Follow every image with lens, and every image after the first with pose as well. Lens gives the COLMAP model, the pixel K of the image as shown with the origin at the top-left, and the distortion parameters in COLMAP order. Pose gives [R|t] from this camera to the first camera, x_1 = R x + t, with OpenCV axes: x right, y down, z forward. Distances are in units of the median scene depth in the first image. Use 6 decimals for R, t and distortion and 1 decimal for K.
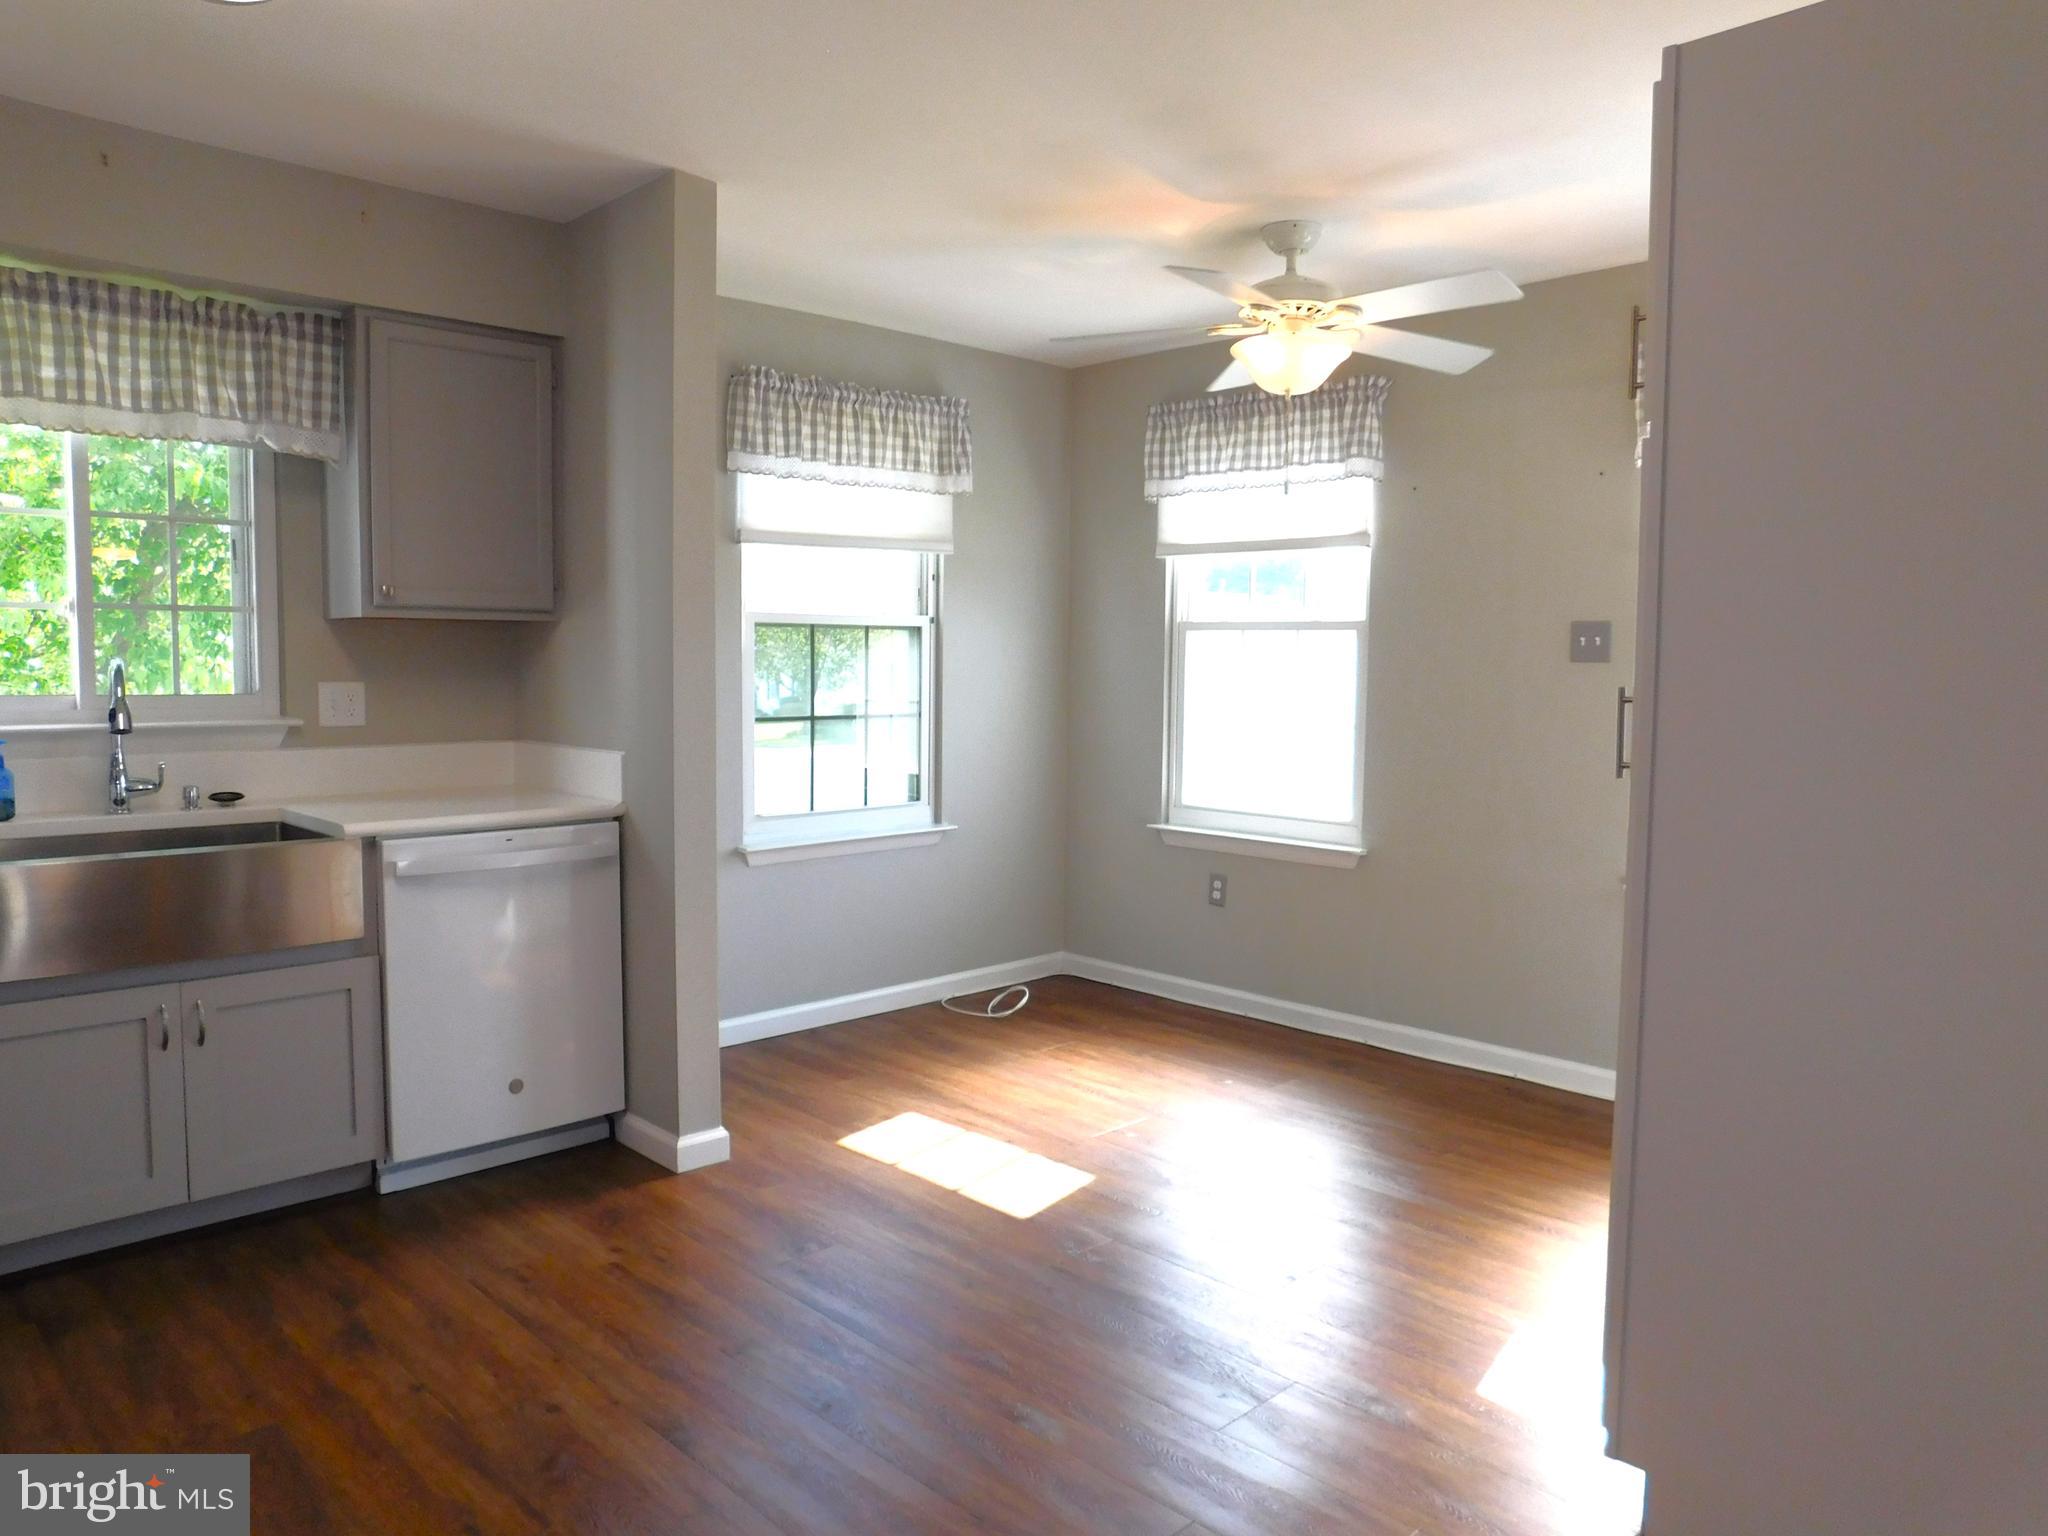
lens RADIAL K [[1405.1, 0, 1023.3], [0, 1405.1, 759.3], [0, 0, 1]] dist [-0.076648, 0.061379]
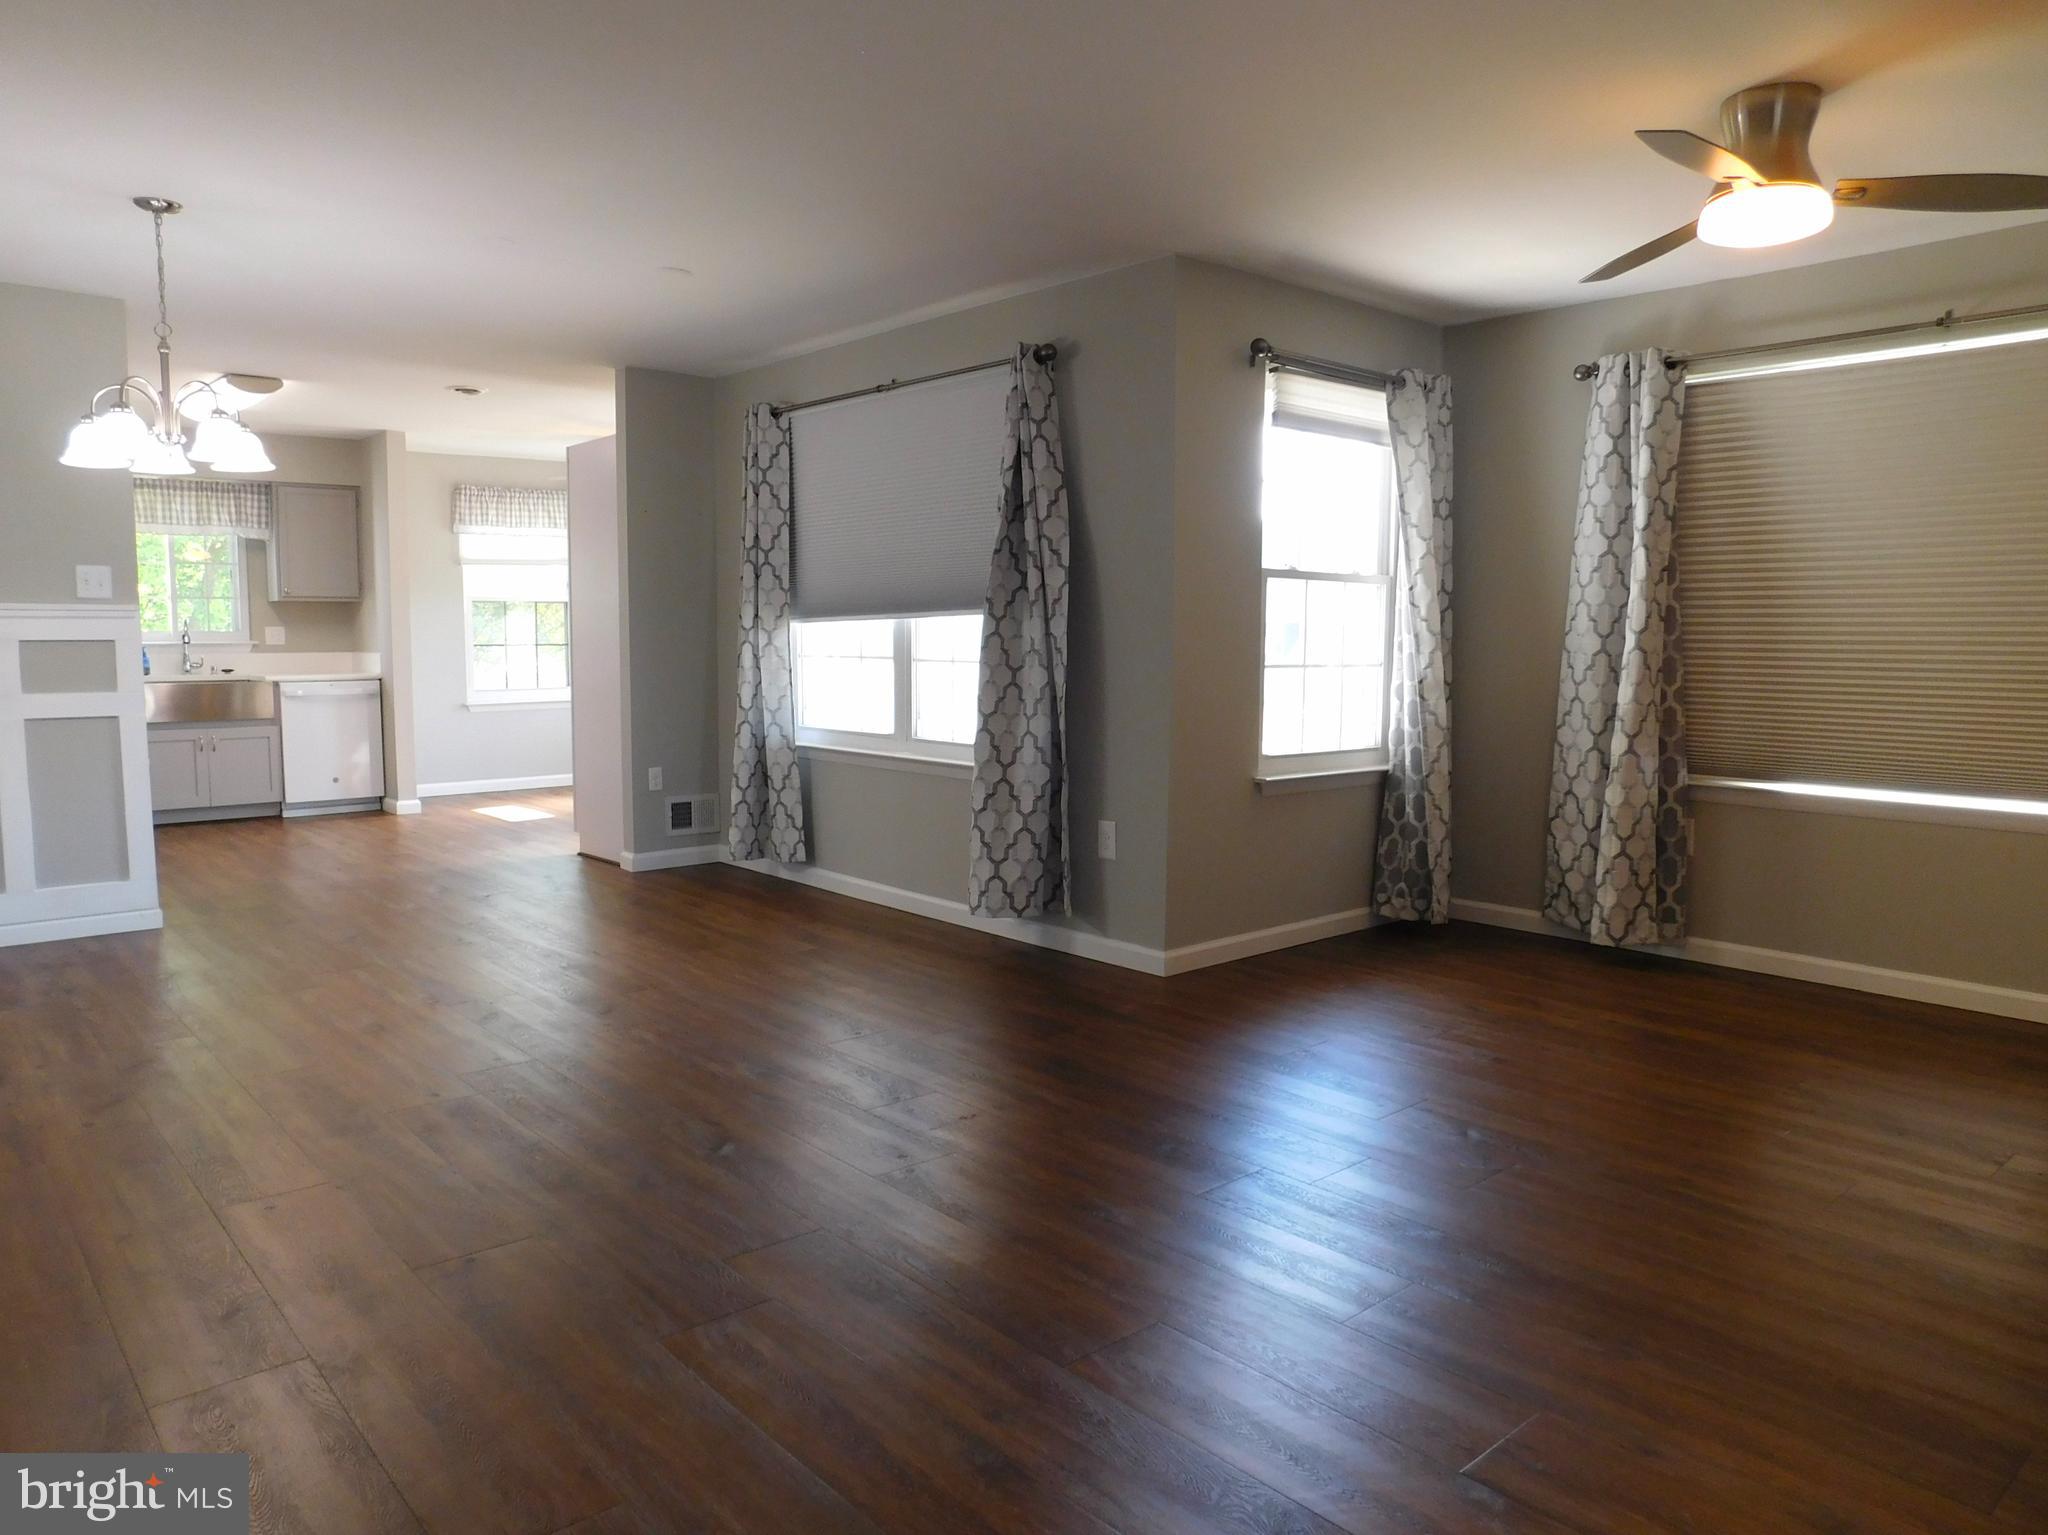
lens RADIAL K [[1382.3, 0, 1032.1], [0, 1382.3, 763.5], [0, 0, 1]] dist [-0.075885, 0.050459]
pose [[0.999131, -0.002509, -0.041598, 1.086444], [0.003488, 0.999718, 0.023475, 0.154100], [0.041528, -0.023599, 0.998859, -1.552919]]
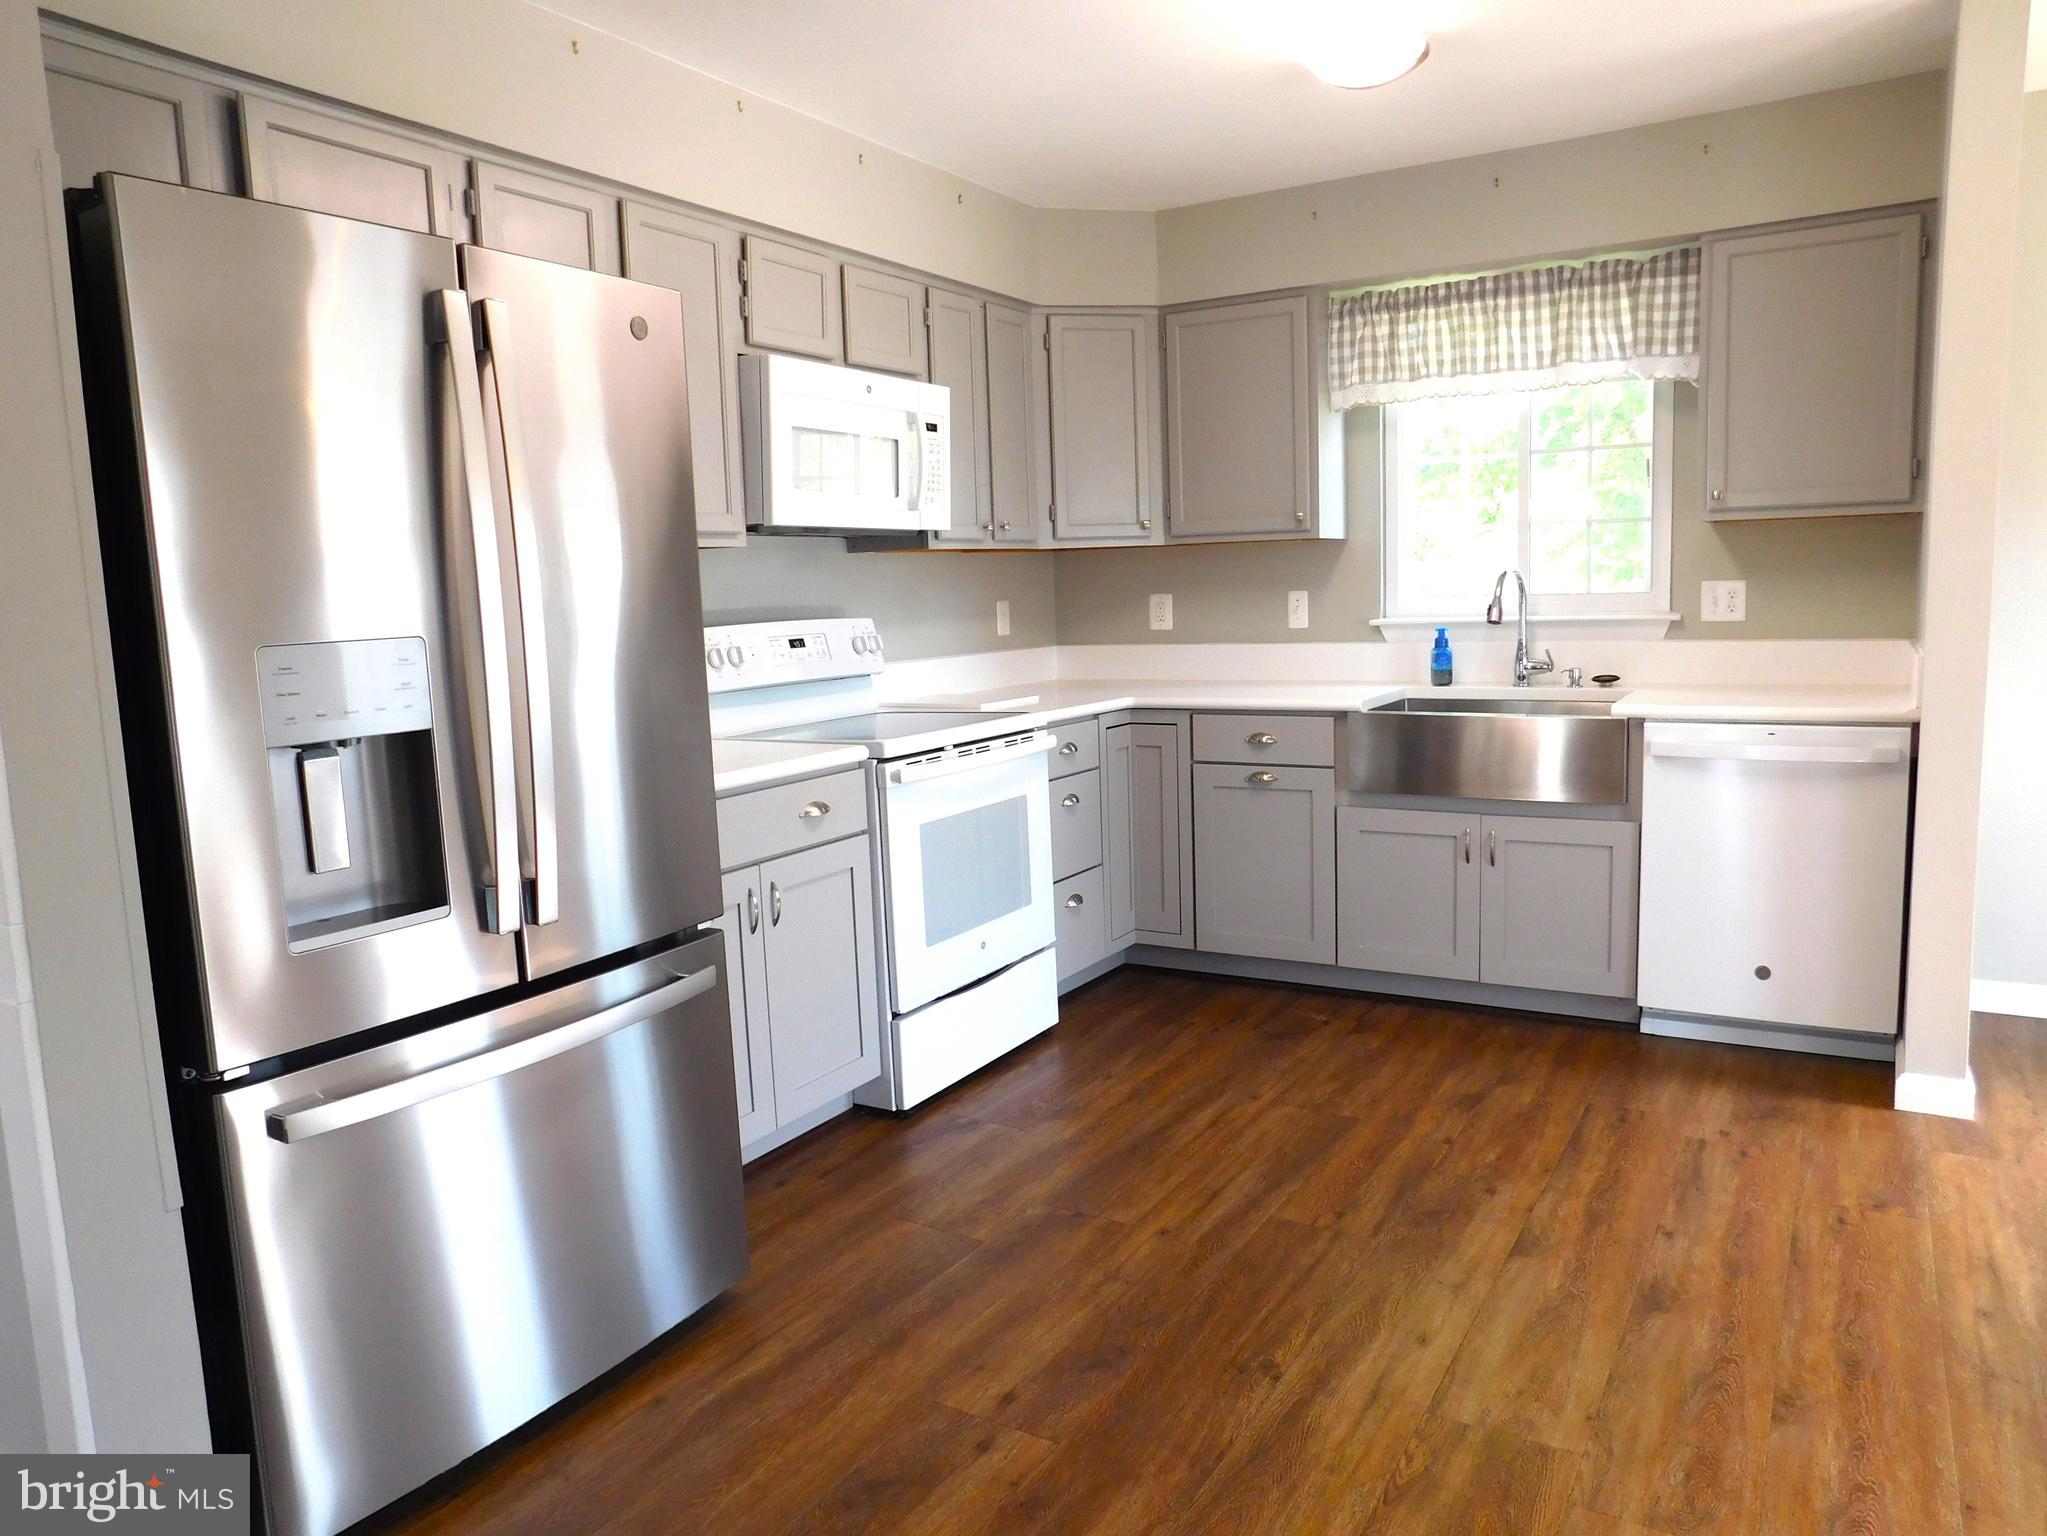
lens RADIAL K [[1398.5, 0, 1020.0], [0, 1398.5, 763.4], [0, 0, 1]] dist [-0.082373, 0.060428]
pose [[0.246909, 0.105621, -0.963265, 0.479093], [-0.031422, 0.994392, 0.100980, -0.005035], [0.968529, 0.005335, 0.248843, 0.216903]]
